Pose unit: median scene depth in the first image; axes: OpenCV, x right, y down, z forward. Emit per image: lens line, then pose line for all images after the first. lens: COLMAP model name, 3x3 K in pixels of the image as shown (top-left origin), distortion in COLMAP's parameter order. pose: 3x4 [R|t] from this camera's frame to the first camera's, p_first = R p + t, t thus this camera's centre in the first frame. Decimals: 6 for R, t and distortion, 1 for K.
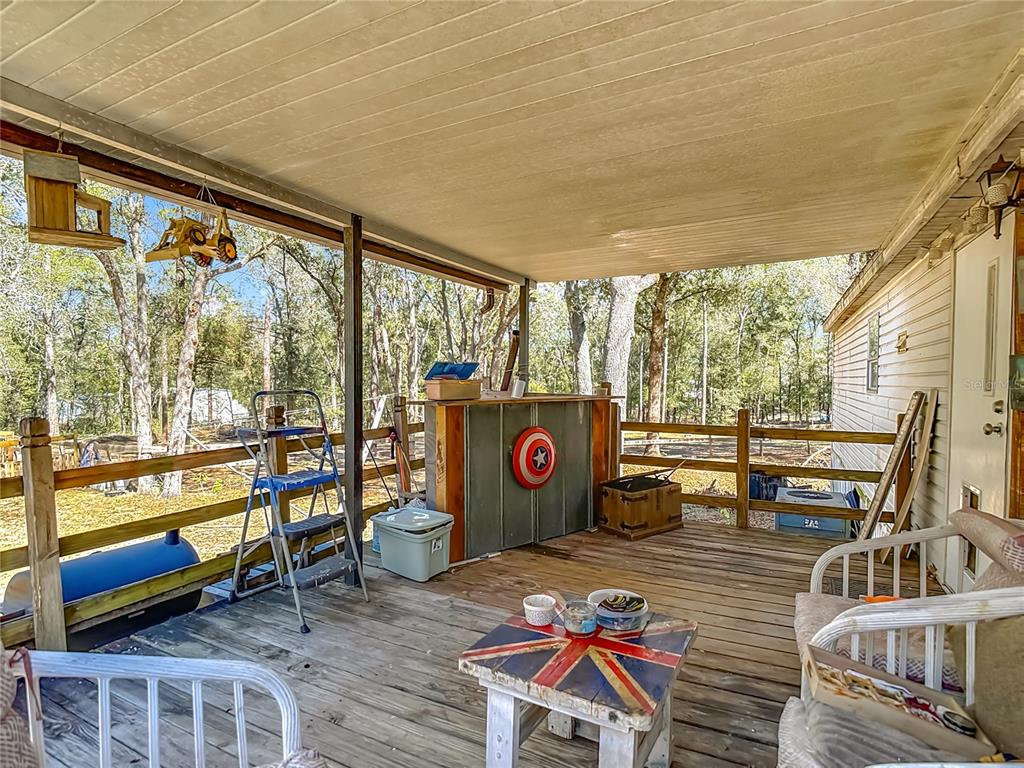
lens RADIAL K [[532.8, 0, 512.4], [0, 532.8, 399.8], [0, 0, 1]] dist [-0.001509, -0.000025]
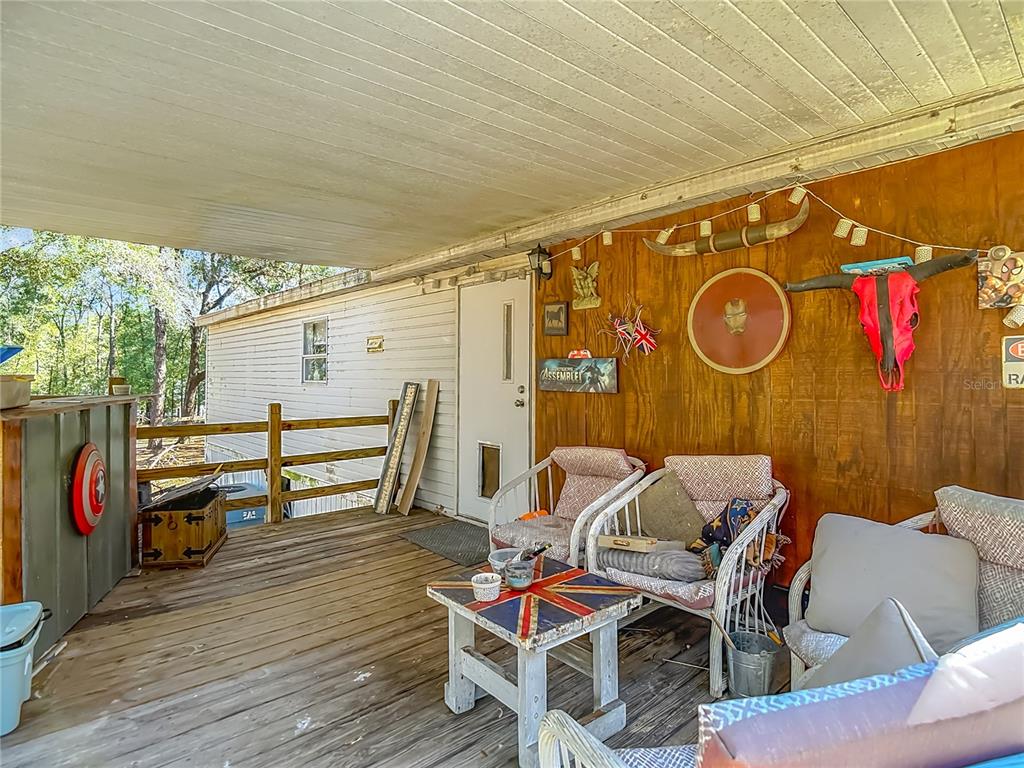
lens RADIAL K [[556.0, 0, 516.9], [0, 556.0, 387.3], [0, 0, 1]] dist [0.019282, -0.036790]
pose [[0.346891, -0.022049, 0.937646, -0.472153], [0.035743, 0.999308, 0.010276, -0.008107], [-0.937224, 0.029950, 0.347439, 0.262881]]
